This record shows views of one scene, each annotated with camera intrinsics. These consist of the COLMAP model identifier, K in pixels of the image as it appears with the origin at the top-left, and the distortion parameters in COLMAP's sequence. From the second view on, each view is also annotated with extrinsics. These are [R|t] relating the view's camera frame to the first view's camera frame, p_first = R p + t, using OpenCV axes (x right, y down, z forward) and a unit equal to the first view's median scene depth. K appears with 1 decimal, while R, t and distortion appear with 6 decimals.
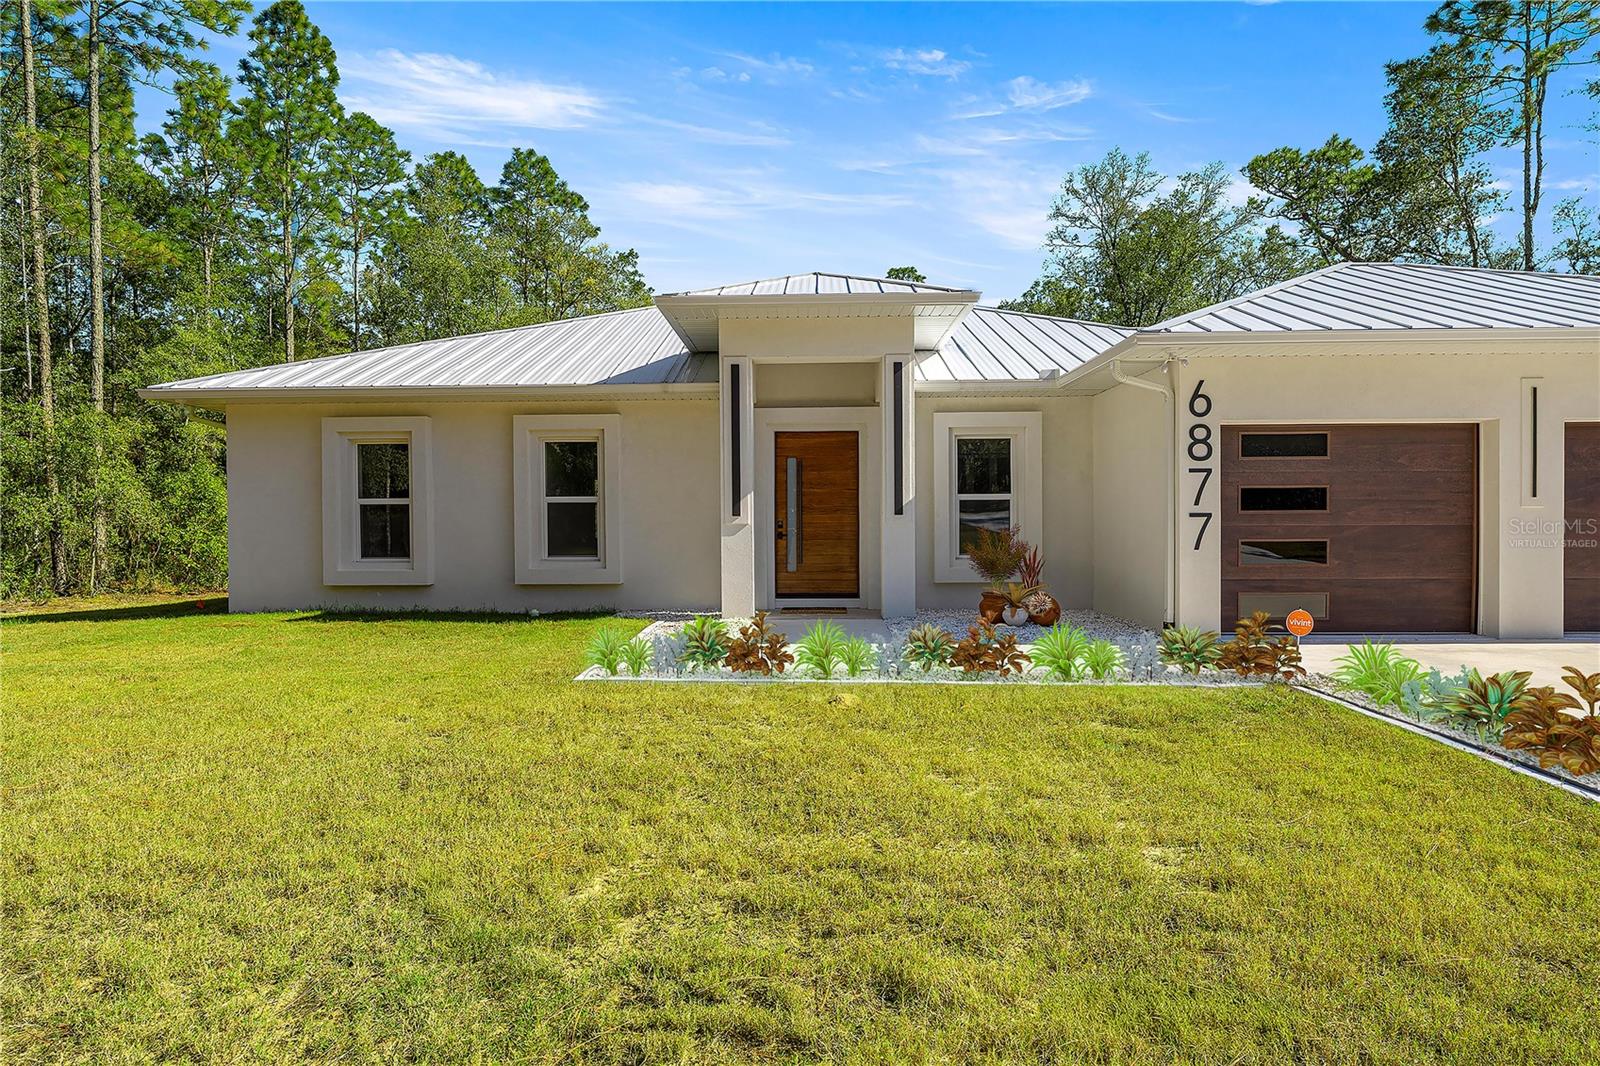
lens RADIAL K [[906.2, 0, 795.2], [0, 906.2, 529.9], [0, 0, 1]] dist [0.000847, -0.000294]
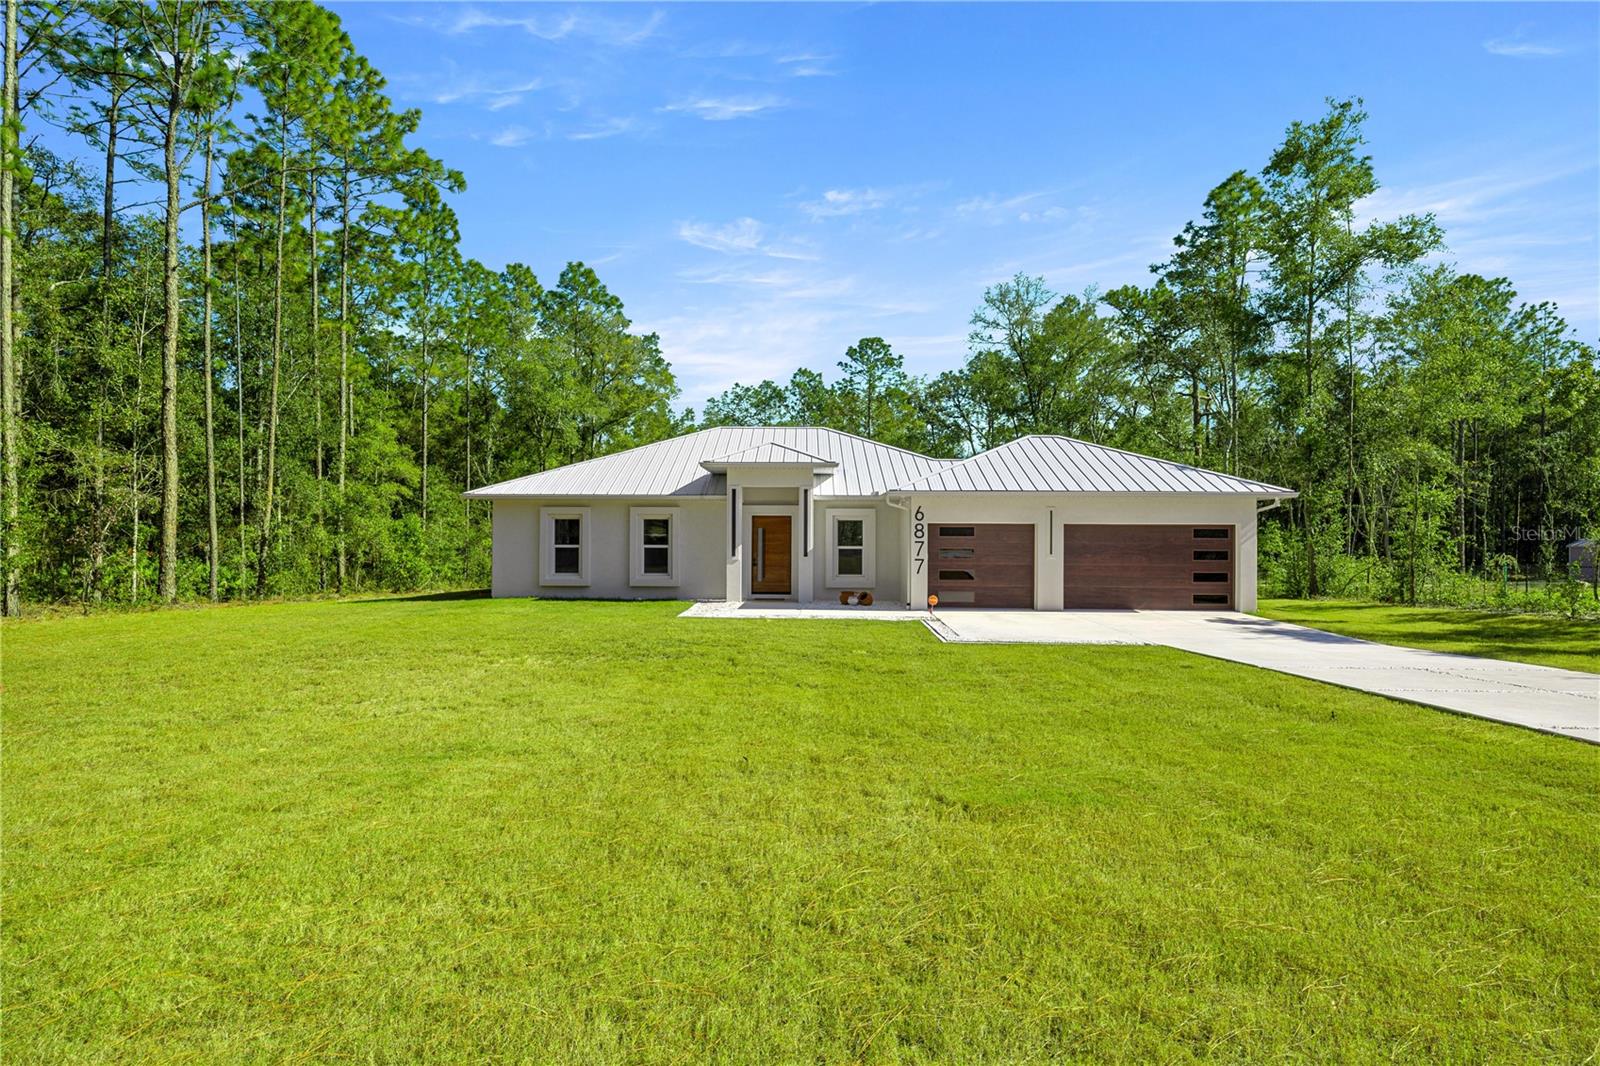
lens RADIAL K [[906.2, 0, 806.8], [0, 906.2, 545.5], [0, 0, 1]] dist [0.000847, -0.000294]
pose [[0.999795, 0.011630, 0.016567, 0.071808], [-0.011614, 0.999932, -0.001104, -0.037543], [-0.016579, 0.000911, 0.999862, -1.132196]]
